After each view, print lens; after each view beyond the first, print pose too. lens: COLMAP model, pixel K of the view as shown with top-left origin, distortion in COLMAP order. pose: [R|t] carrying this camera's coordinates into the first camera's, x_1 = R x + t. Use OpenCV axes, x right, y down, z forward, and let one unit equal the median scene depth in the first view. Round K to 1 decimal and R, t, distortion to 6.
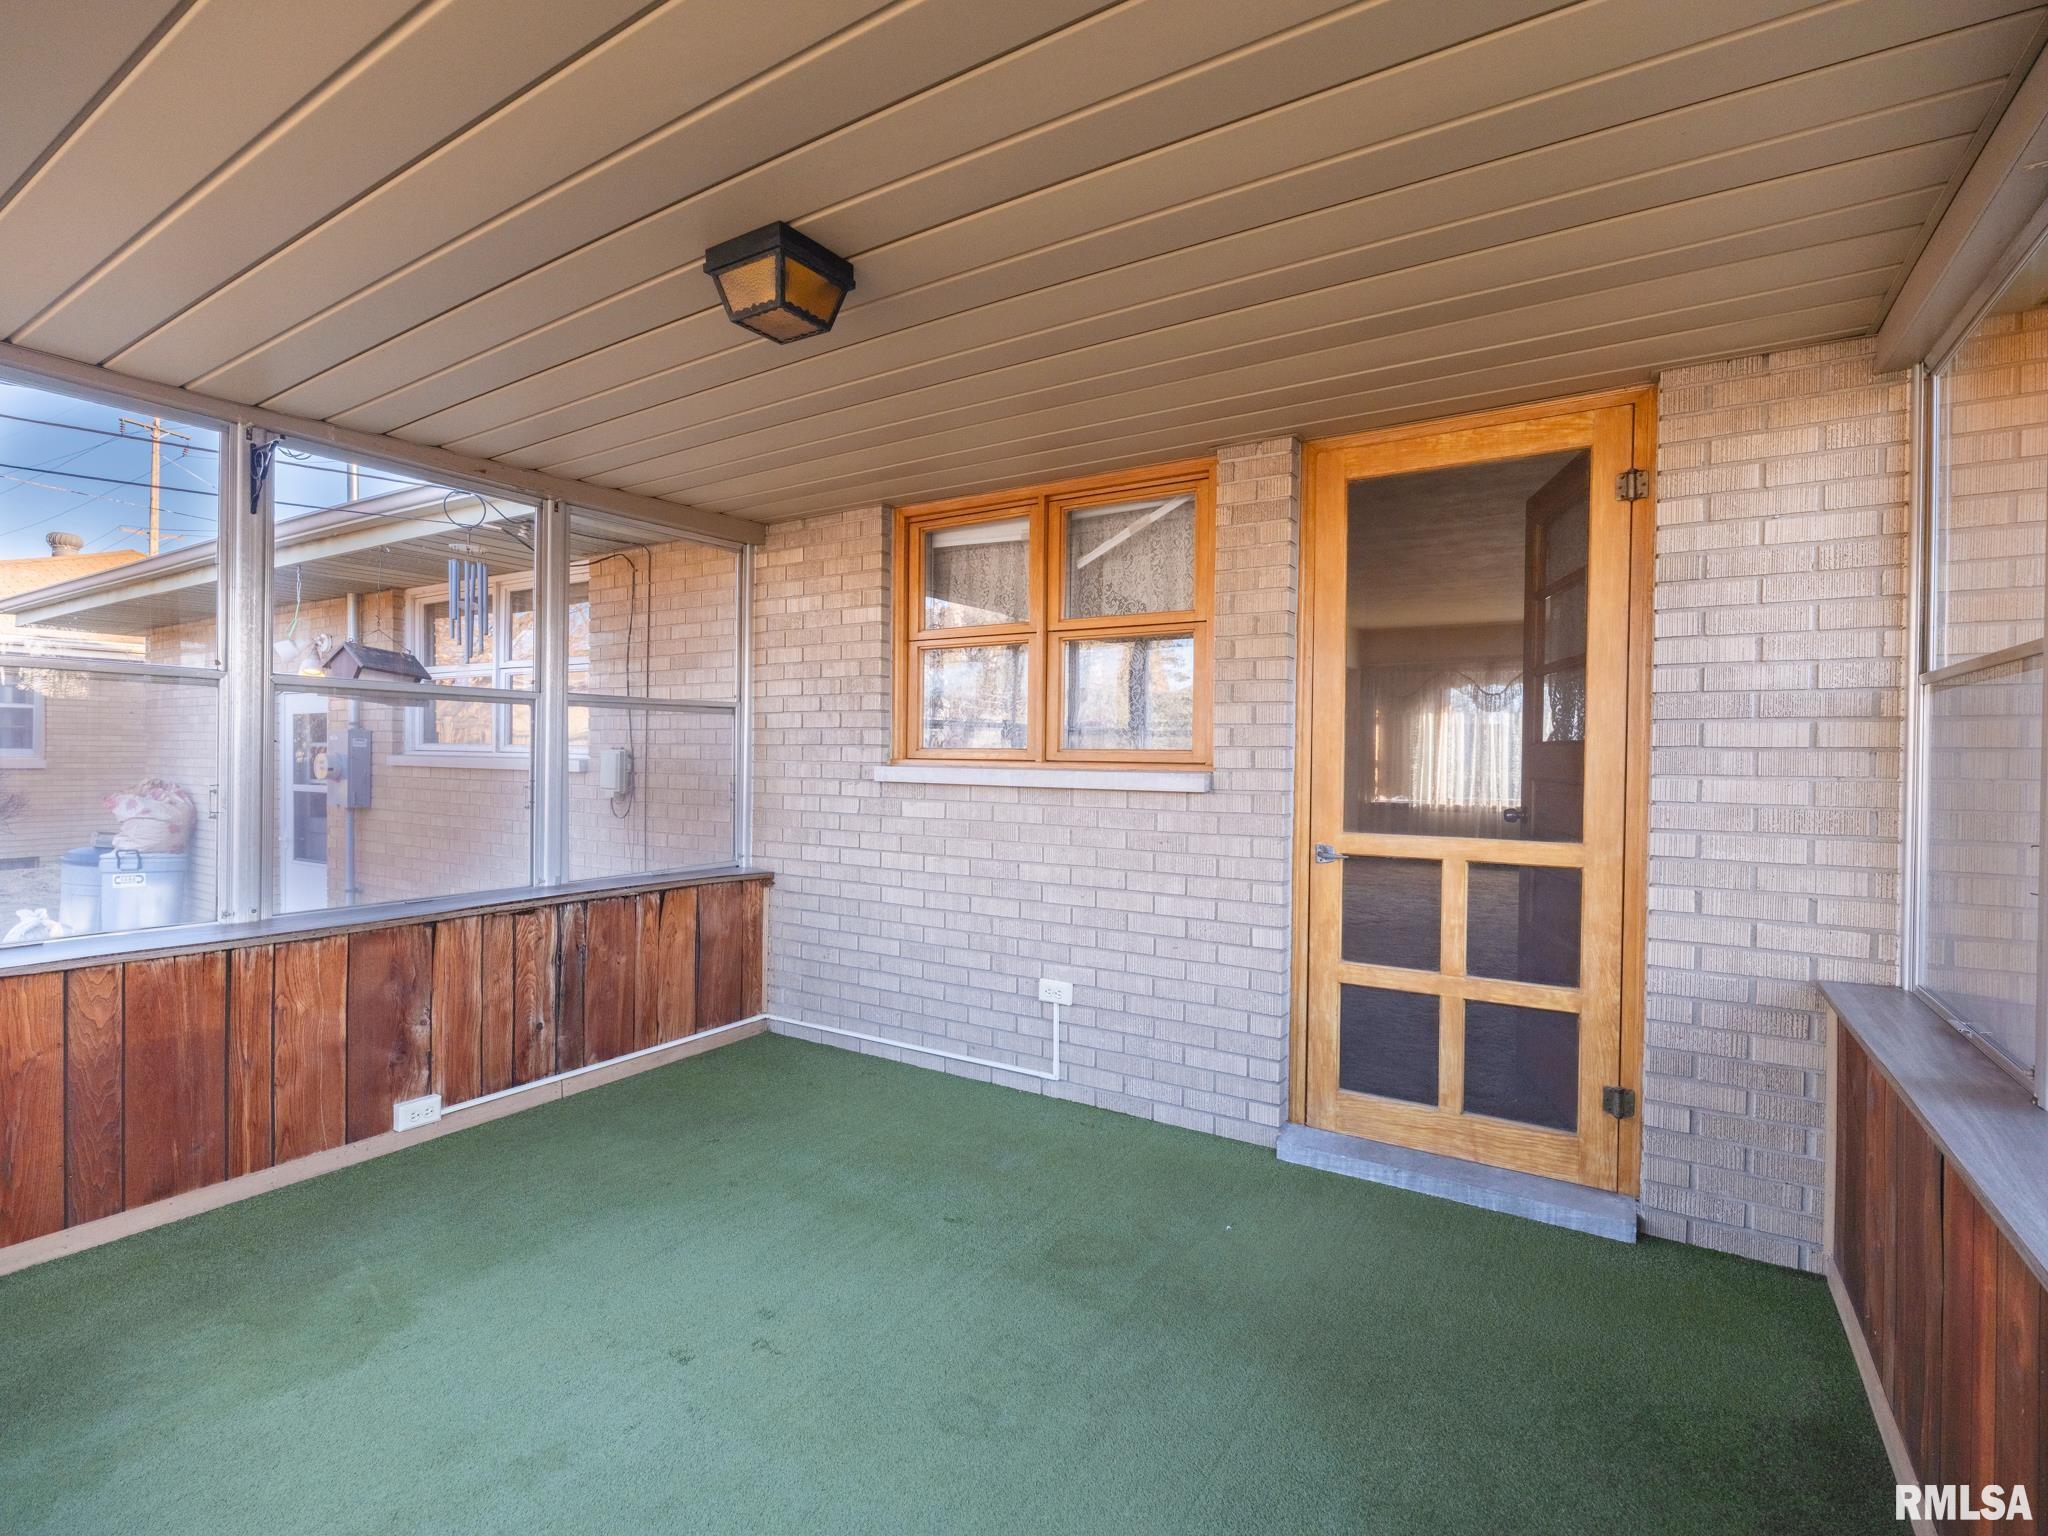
lens RADIAL K [[974.9, 0, 1030.6], [0, 974.9, 767.8], [0, 0, 1]] dist [-0.001061, -0.000552]
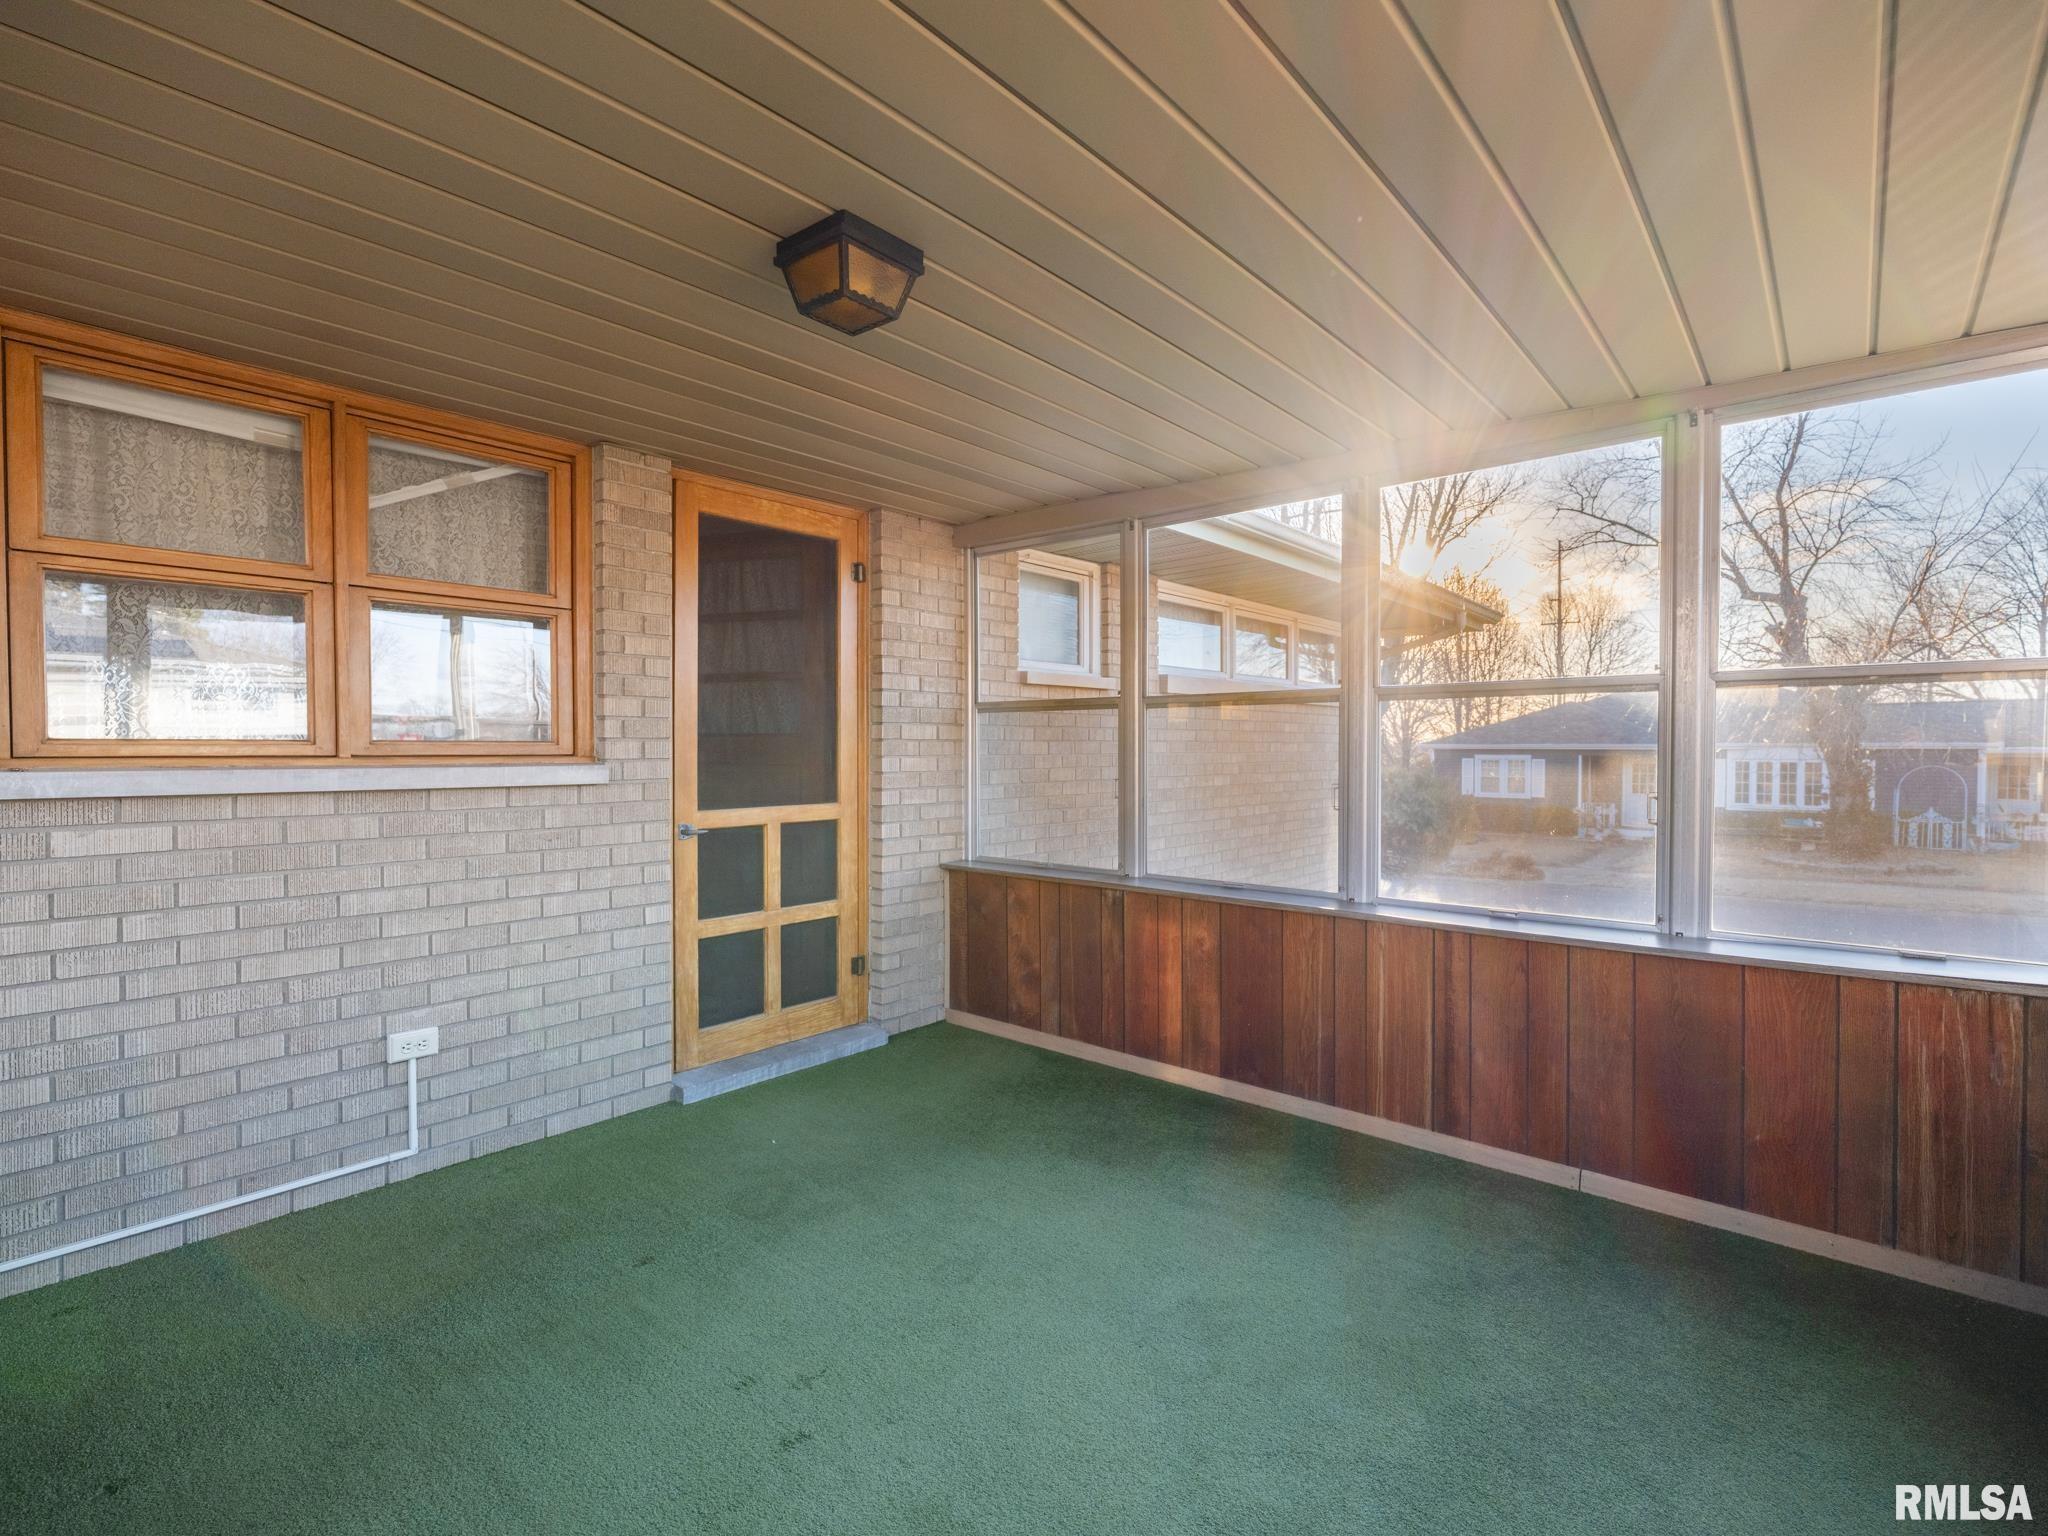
lens RADIAL K [[982.6, 0, 1015.8], [0, 982.6, 771.5], [0, 0, 1]] dist [0.003348, 0.000434]
pose [[0.144615, -0.035025, 0.988868, -0.778287], [0.015136, 0.999335, 0.033182, -0.014946], [-0.989372, 0.010169, 0.145049, 0.439725]]
